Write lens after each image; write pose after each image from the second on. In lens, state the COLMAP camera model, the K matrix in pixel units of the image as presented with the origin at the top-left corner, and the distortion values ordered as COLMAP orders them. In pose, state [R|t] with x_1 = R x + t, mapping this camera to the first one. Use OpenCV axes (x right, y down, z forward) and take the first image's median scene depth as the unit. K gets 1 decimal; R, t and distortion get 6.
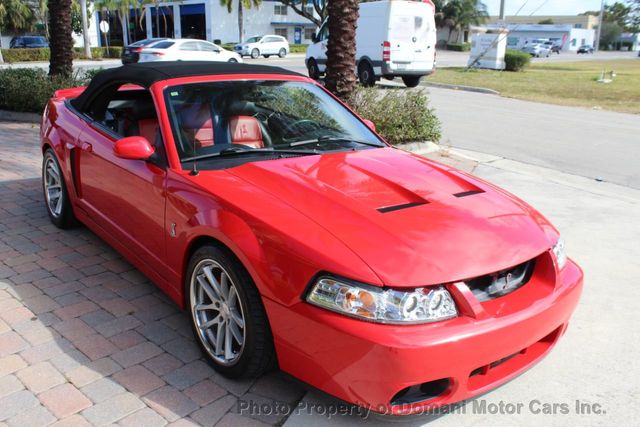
lens RADIAL K [[590.5, 0, 311.6], [0, 590.5, 210.9], [0, 0, 1]] dist [-0.146145, 0.155779]
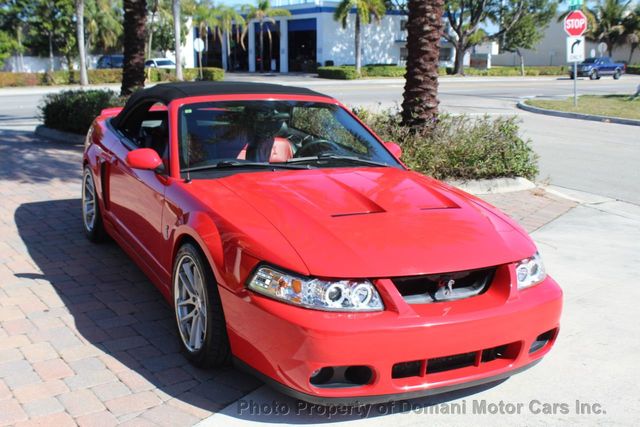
lens RADIAL K [[738.0, 0, 283.9], [0, 738.0, 203.3], [0, 0, 1]] dist [-0.115329, 0.150325]
pose [[0.973516, 0.036817, -0.225636, 0.107704], [-0.057839, 0.994504, -0.087278, 0.032594], [0.221182, 0.098017, 0.970294, -0.109437]]
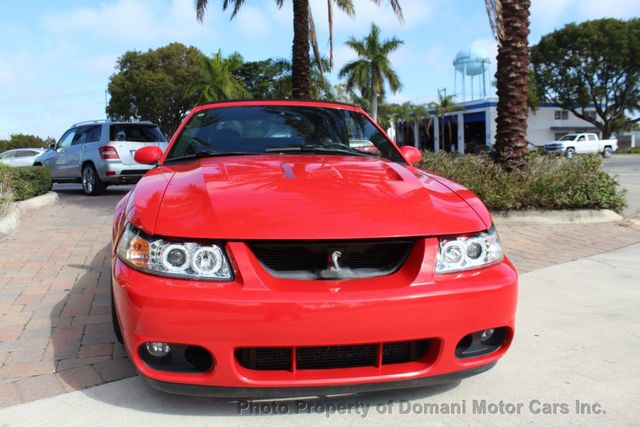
lens RADIAL K [[547.9, 0, 312.5], [0, 547.9, 209.9], [0, 0, 1]] dist [-0.161235, 0.152248]
pose [[0.866403, 0.021616, -0.498877, 0.219089], [-0.111191, 0.982331, -0.150543, 0.053609], [0.486808, 0.185901, 0.853498, 0.100755]]
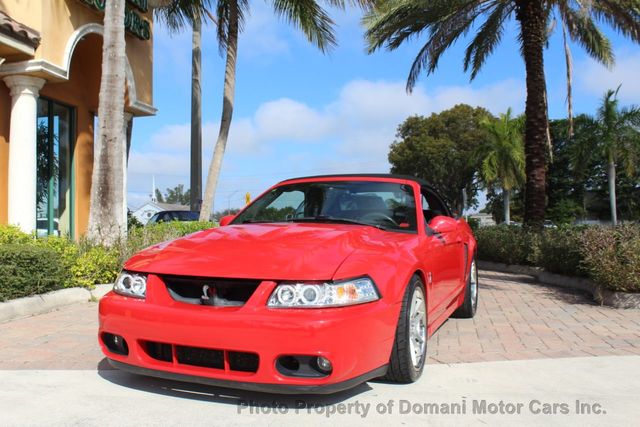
lens RADIAL K [[625.2, 0, 292.8], [0, 625.2, 213.1], [0, 0, 1]] dist [-0.093088, 0.024551]
pose [[0.471851, -0.041068, -0.880721, 0.496725], [-0.238107, 0.955862, -0.172139, 0.045773], [0.848918, 0.290930, 0.441246, 0.170142]]
